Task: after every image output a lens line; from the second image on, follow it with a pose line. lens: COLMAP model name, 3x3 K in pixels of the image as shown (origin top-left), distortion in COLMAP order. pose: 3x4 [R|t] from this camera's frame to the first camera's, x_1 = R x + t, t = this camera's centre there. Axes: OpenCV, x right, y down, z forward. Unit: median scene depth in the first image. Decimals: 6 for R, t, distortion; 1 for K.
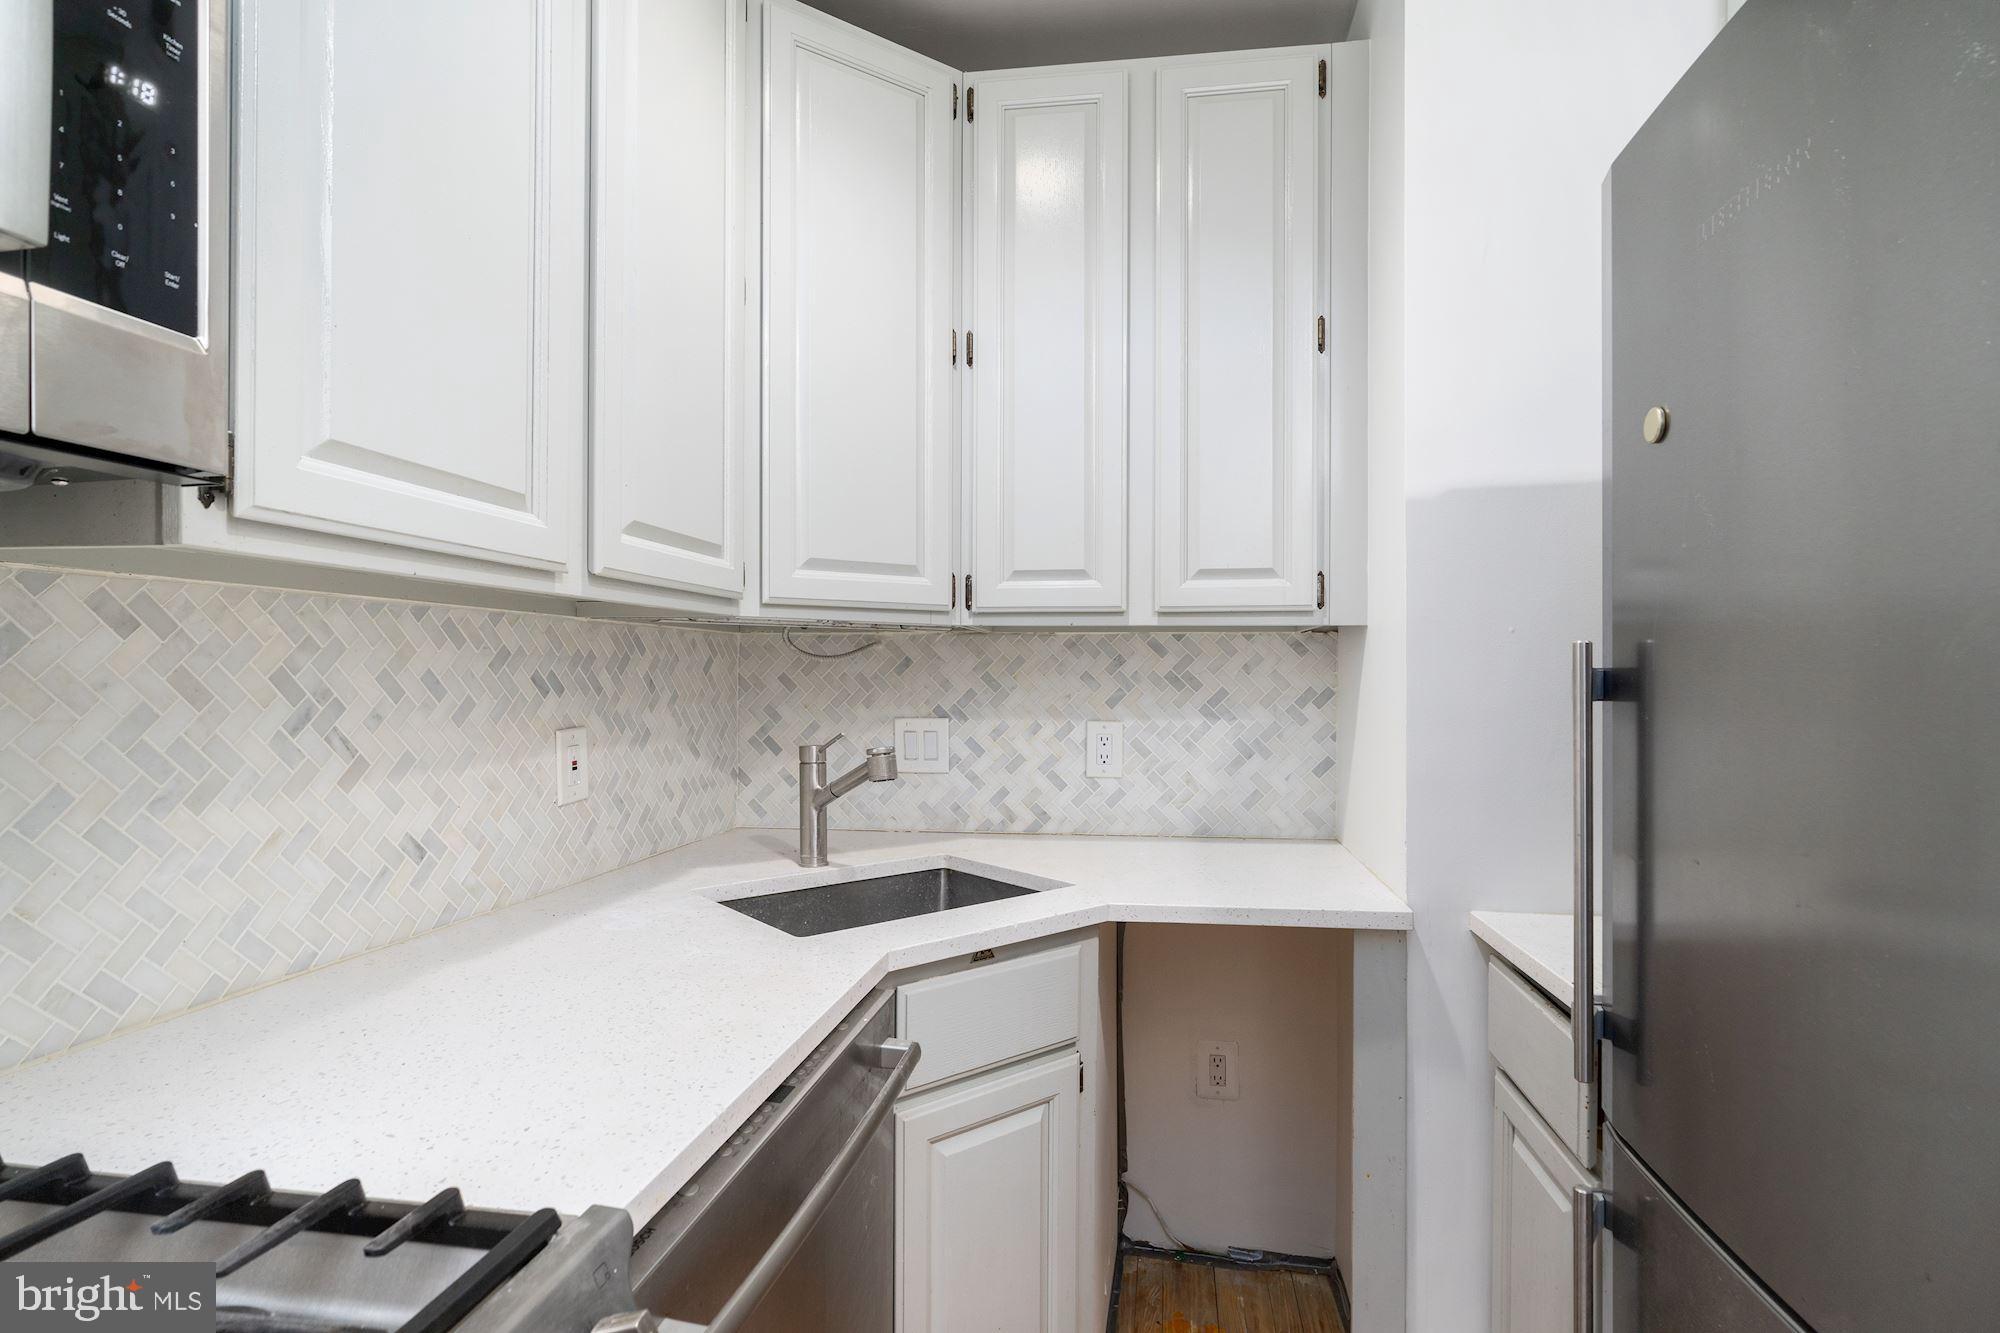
lens RADIAL K [[951.8, 0, 1002.2], [0, 951.8, 678.9], [0, 0, 1]] dist [-0.010242, 0.004128]
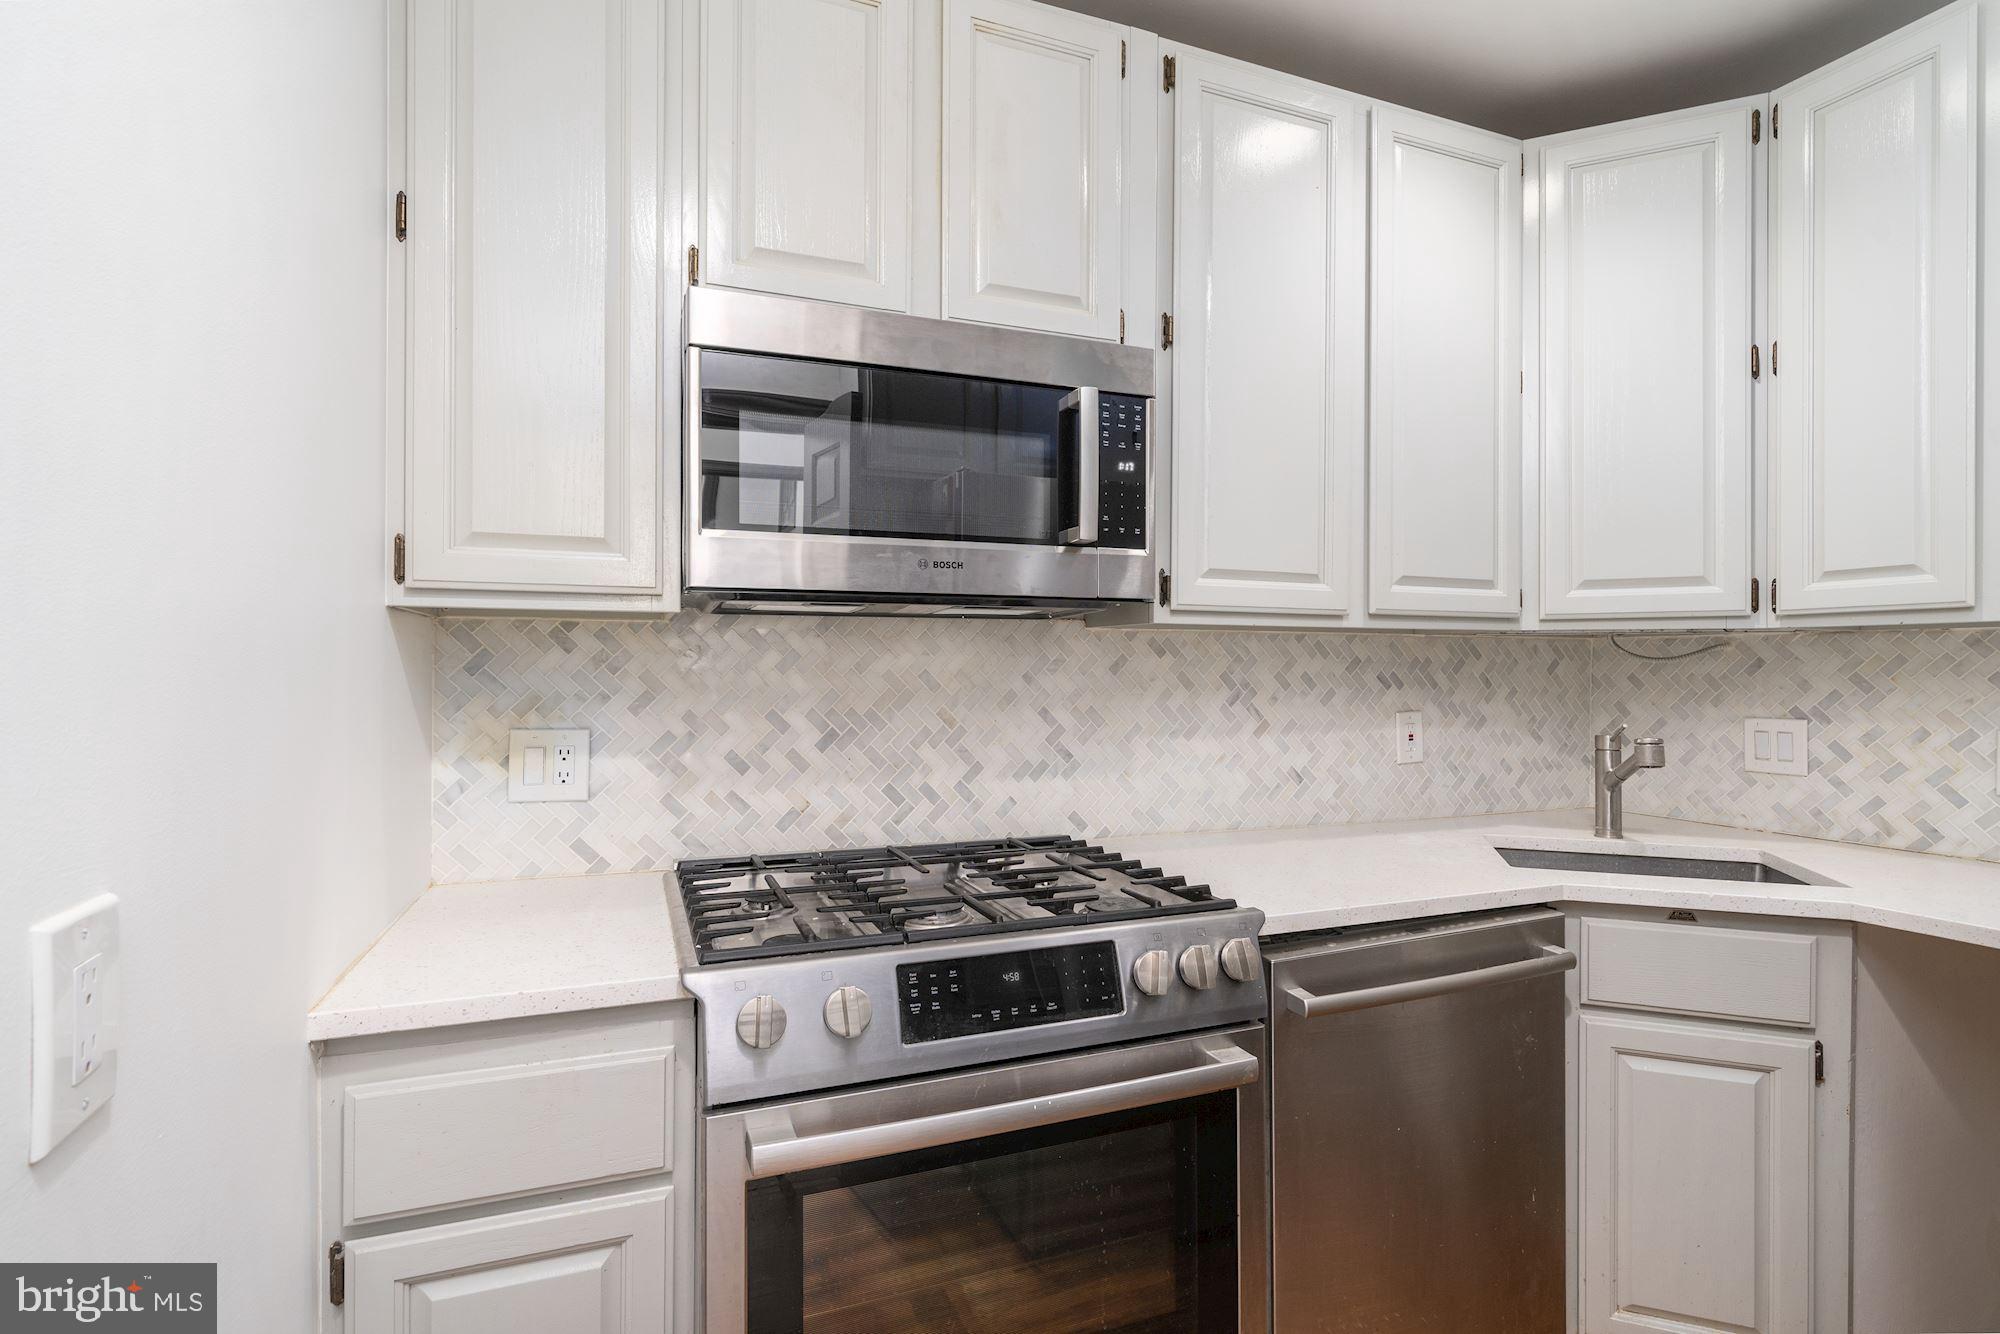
lens RADIAL K [[951.8, 0, 1002.2], [0, 951.8, 679.4], [0, 0, 1]] dist [-0.010242, 0.004128]
pose [[0.507820, 0.008209, -0.861424, 0.433748], [-0.004655, 0.999966, 0.006785, -0.003685], [0.861451, 0.000564, 0.507841, -0.244755]]
